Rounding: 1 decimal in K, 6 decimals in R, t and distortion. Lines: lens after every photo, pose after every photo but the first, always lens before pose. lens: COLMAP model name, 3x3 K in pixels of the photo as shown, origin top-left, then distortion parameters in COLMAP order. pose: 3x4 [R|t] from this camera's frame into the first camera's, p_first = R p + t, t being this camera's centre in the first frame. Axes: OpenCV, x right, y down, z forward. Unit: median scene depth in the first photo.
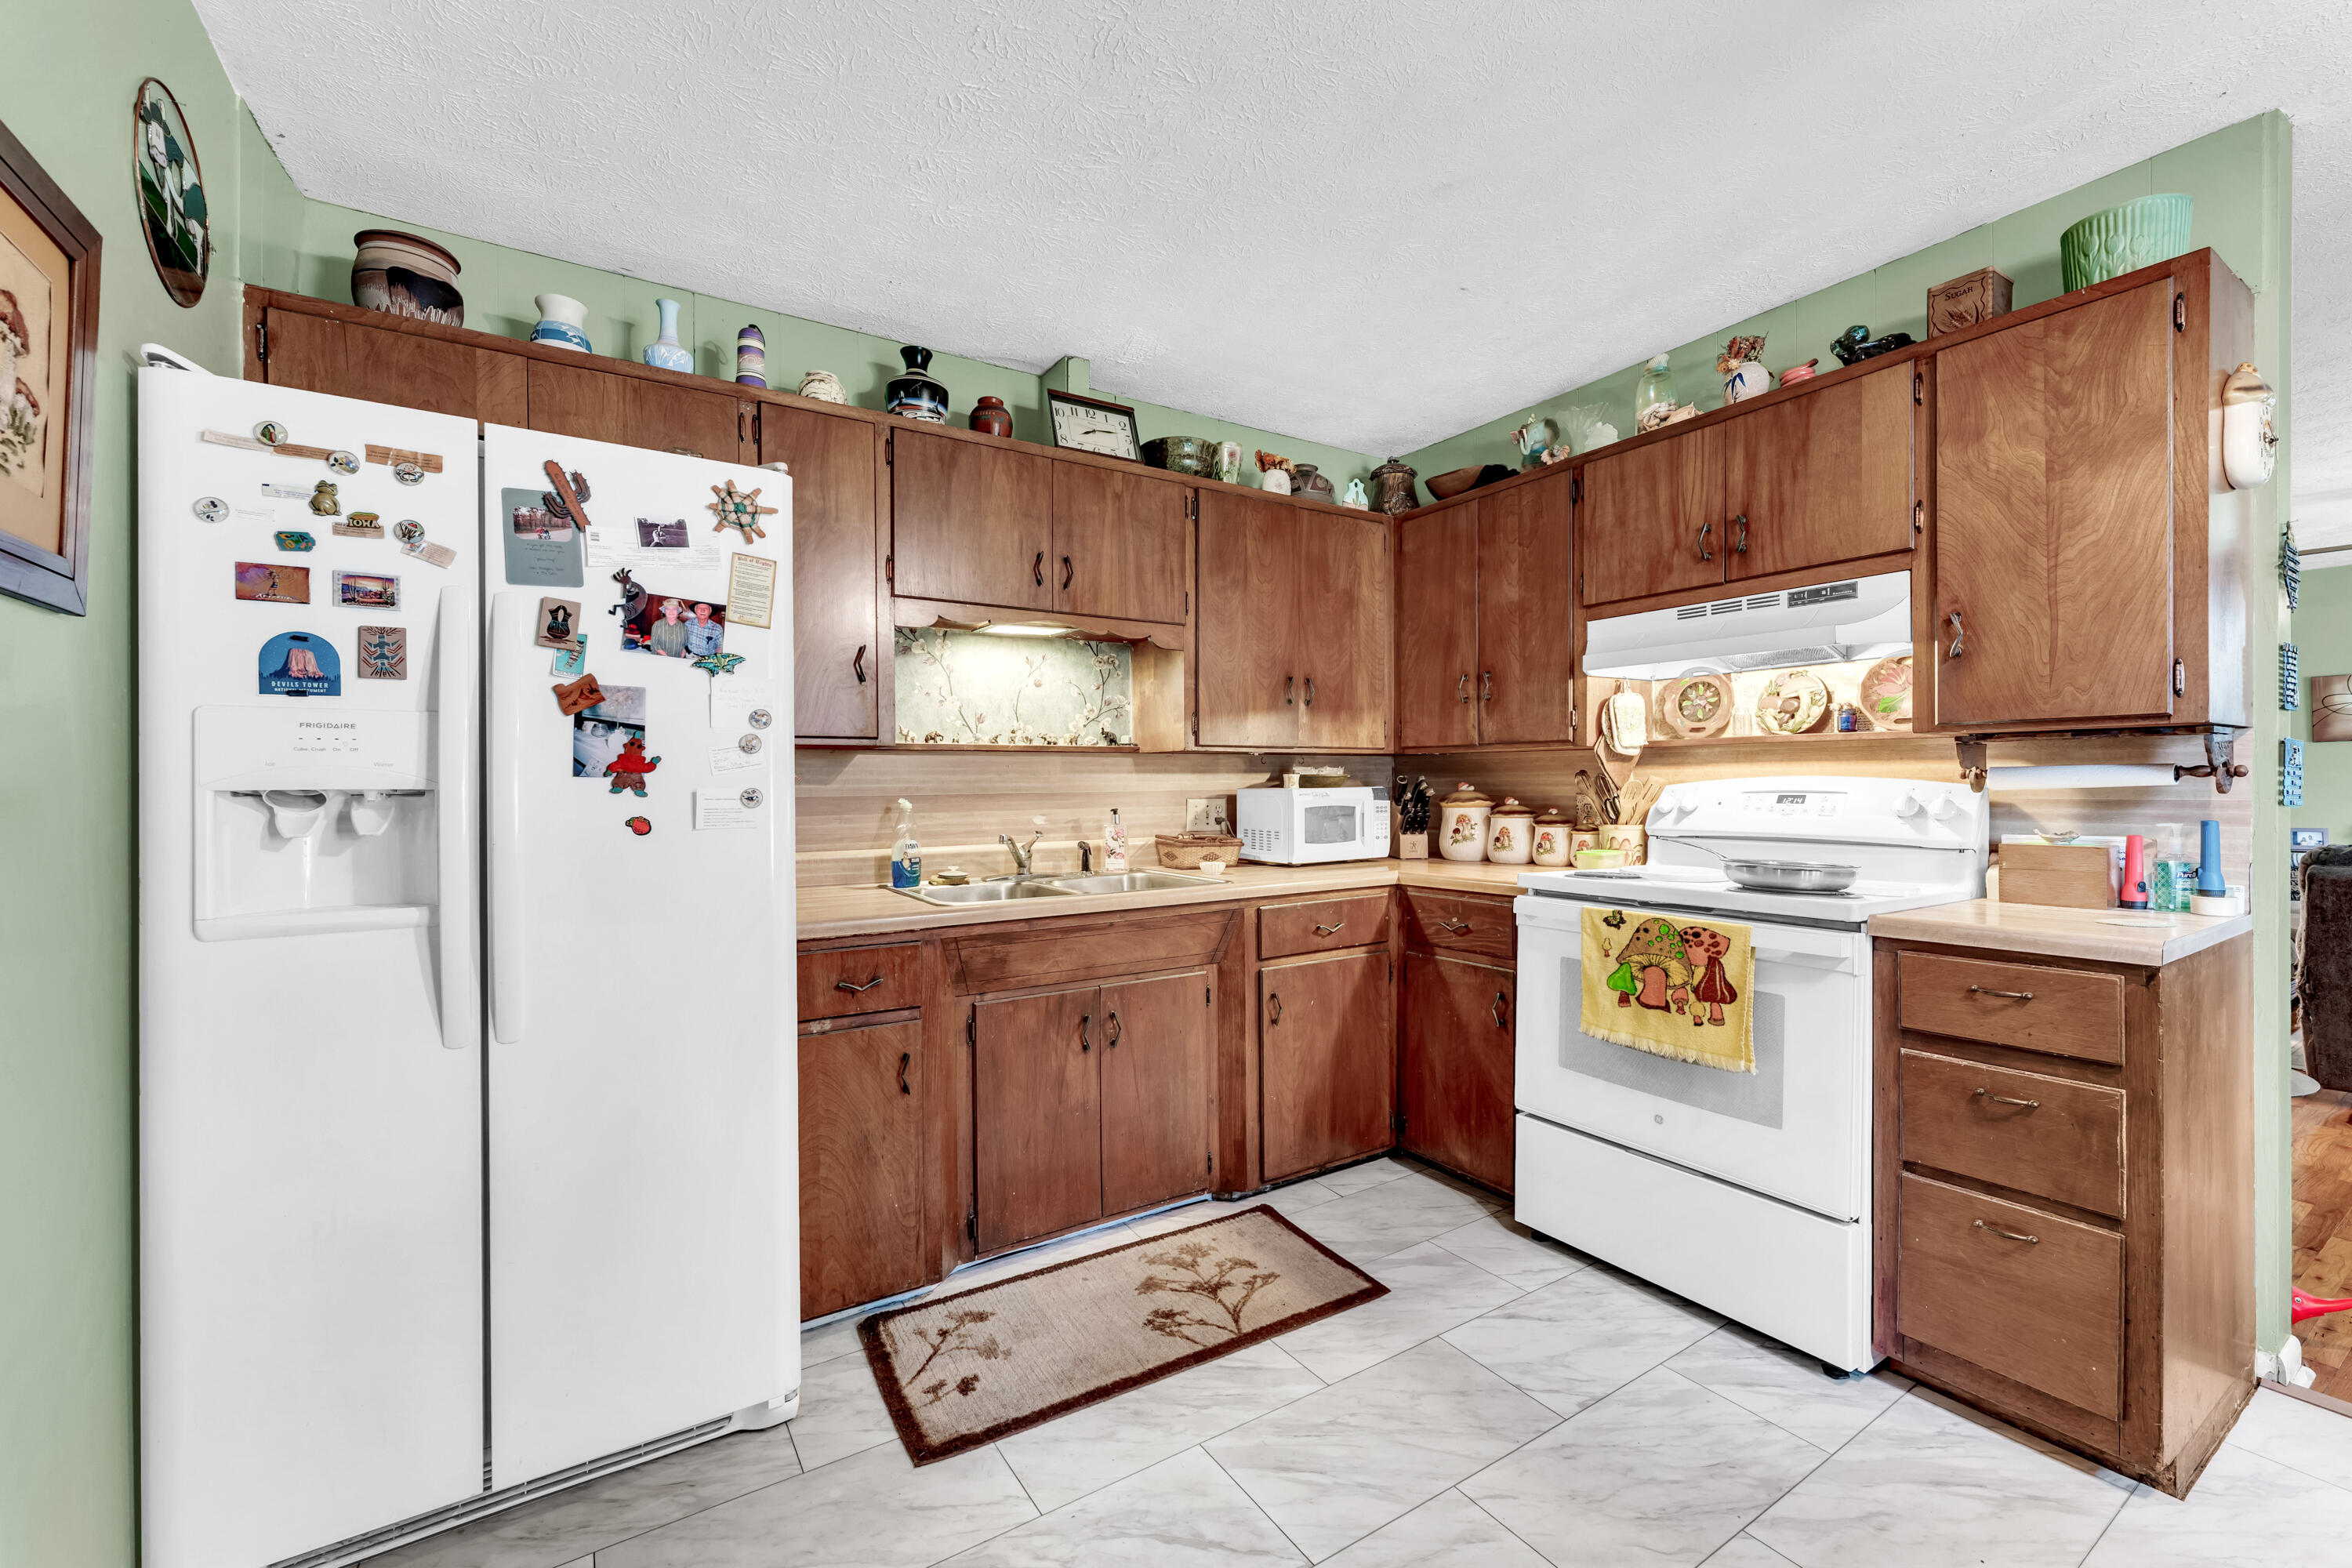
lens RADIAL K [[936.7, 0, 1173.4], [0, 936.7, 789.5], [0, 0, 1]] dist [0.002184, -0.000200]
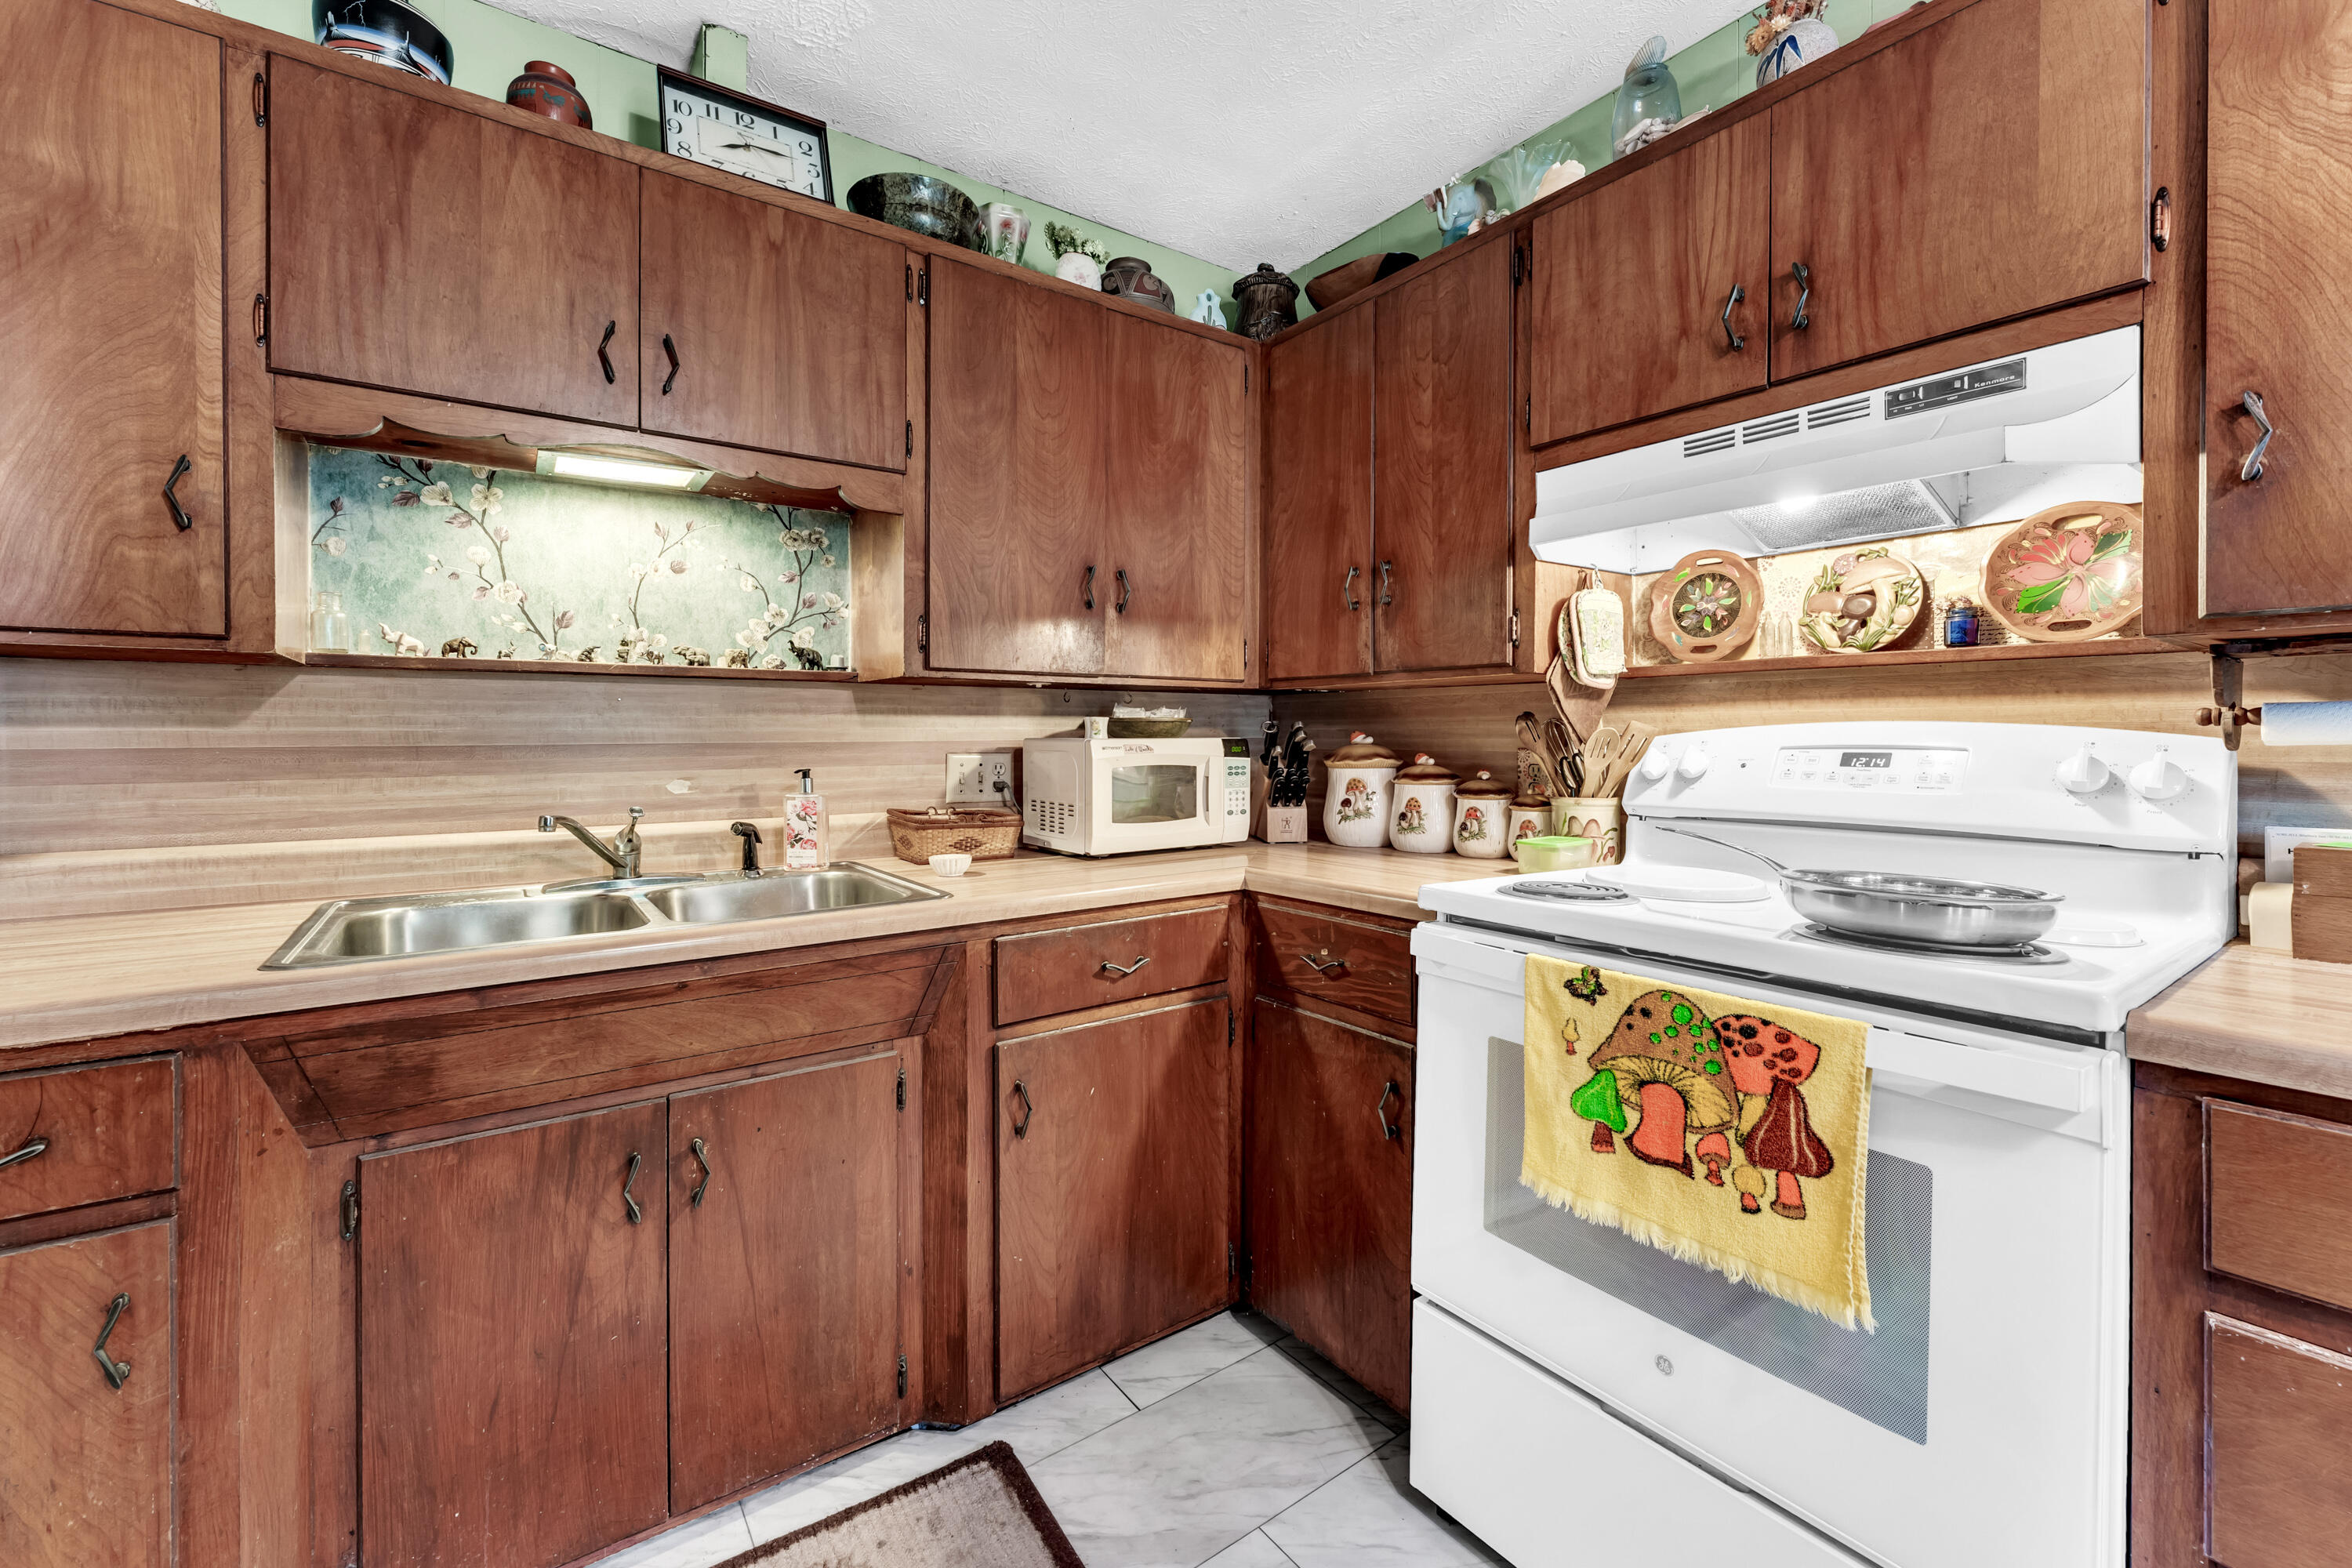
lens RADIAL K [[951.0, 0, 1187.4], [0, 951.0, 743.1], [0, 0, 1]] dist [-0.000279, -0.000127]
pose [[0.997539, 0.005248, 0.069914, 0.173874], [-0.005332, 0.999985, 0.001011, 0.001290], [-0.069907, -0.001382, 0.997553, 0.401346]]
